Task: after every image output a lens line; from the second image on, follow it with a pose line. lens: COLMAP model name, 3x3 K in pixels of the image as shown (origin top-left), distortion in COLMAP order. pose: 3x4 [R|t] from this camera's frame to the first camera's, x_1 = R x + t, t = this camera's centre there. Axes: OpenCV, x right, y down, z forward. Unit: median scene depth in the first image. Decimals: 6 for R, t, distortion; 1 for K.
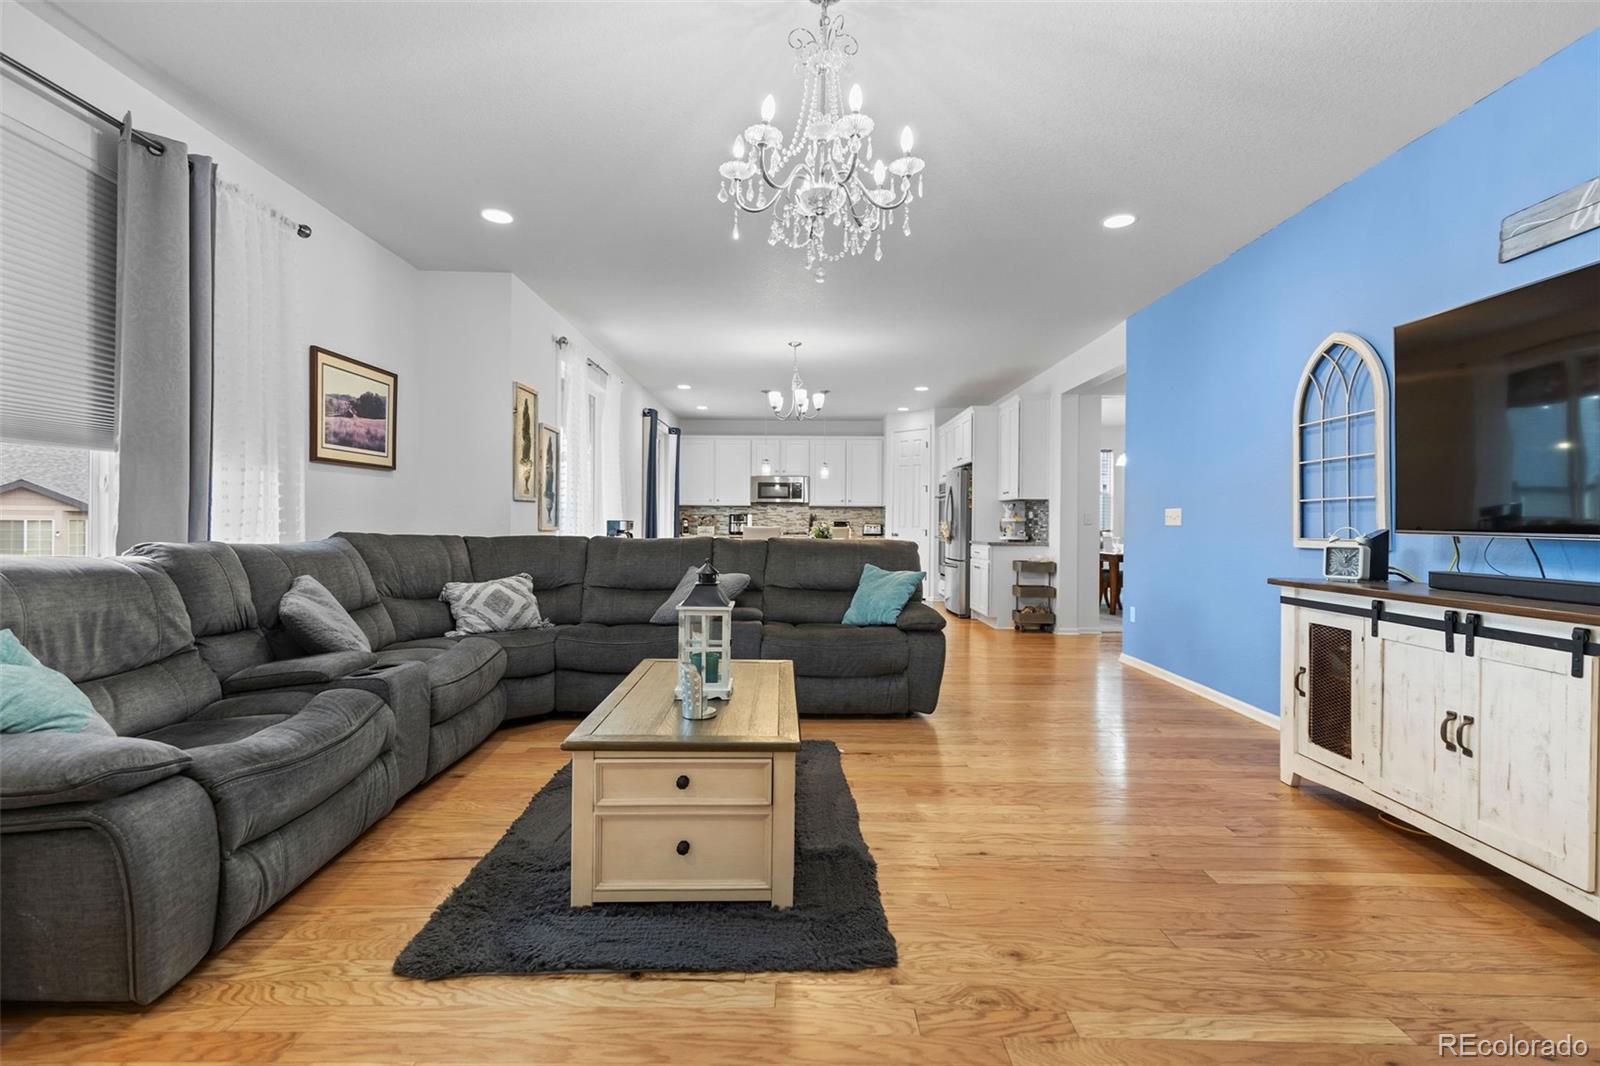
lens RADIAL K [[721.9, 0, 800.3], [0, 721.9, 513.8], [0, 0, 1]] dist [0.006728, -0.000289]
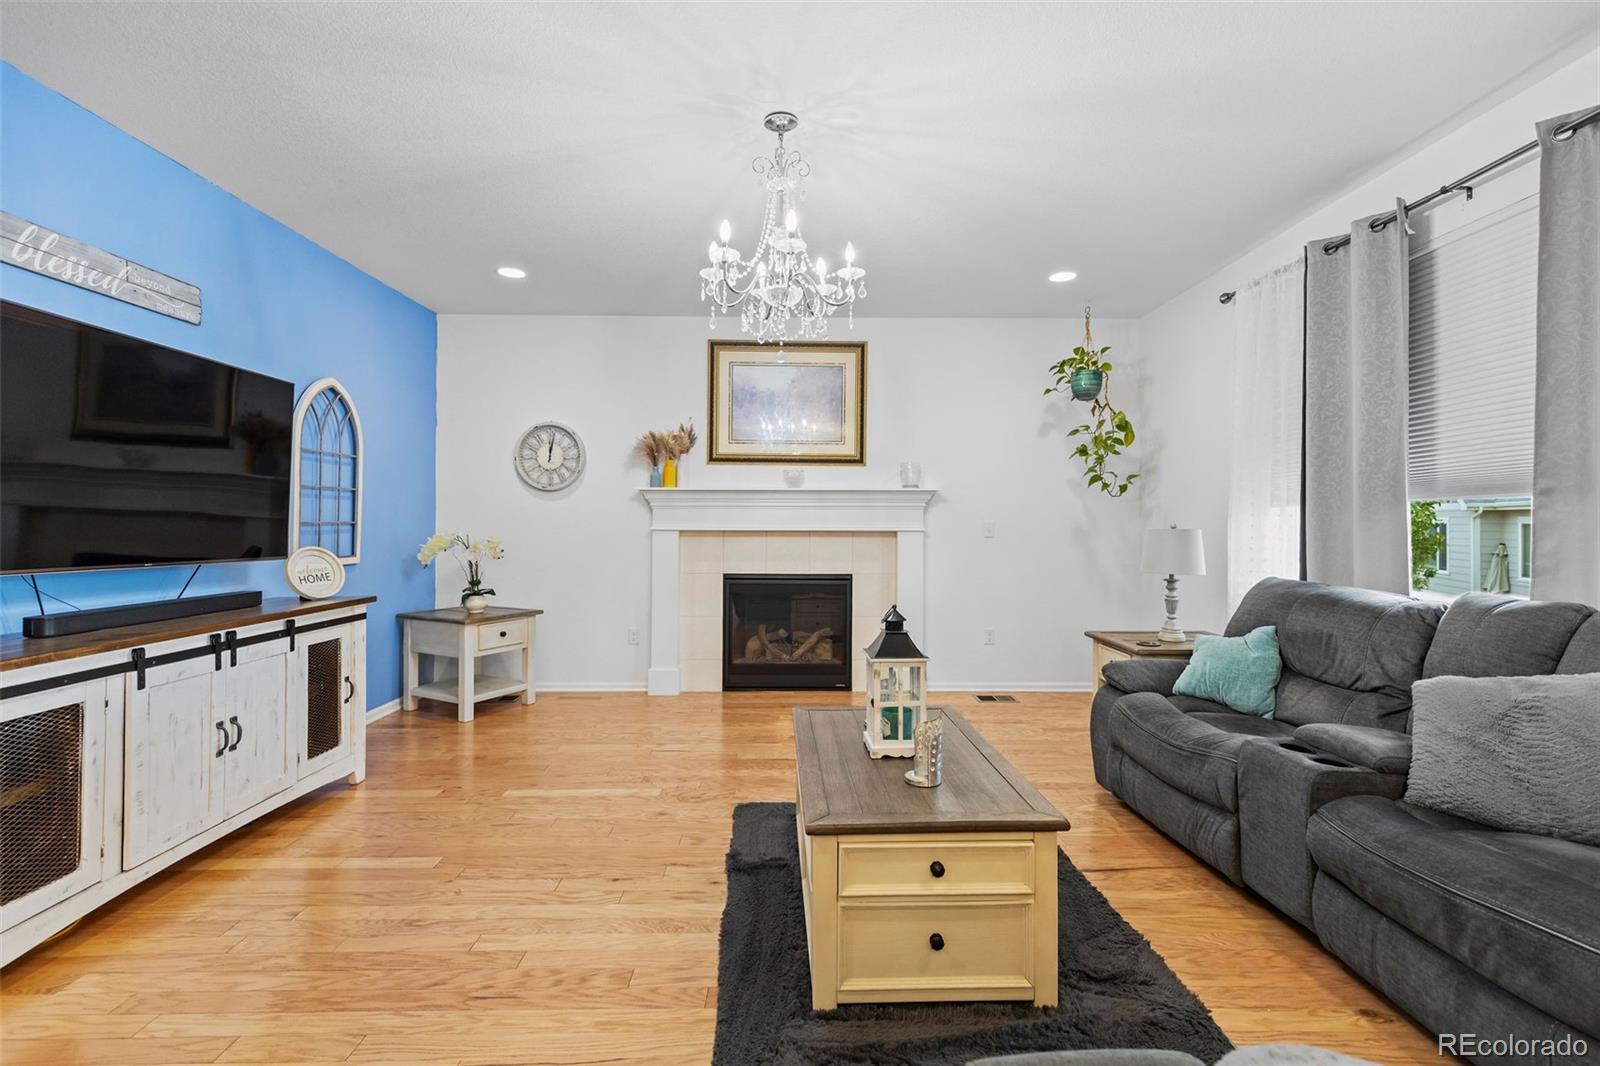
lens RADIAL K [[721.9, 0, 800.3], [0, 721.9, 513.8], [0, 0, 1]] dist [0.006728, -0.000289]
pose [[-0.999867, -0.010999, -0.012016, 0.005700], [-0.010657, 0.999546, -0.028171, -0.030785], [0.012320, -0.028039, -0.999531, 2.144665]]
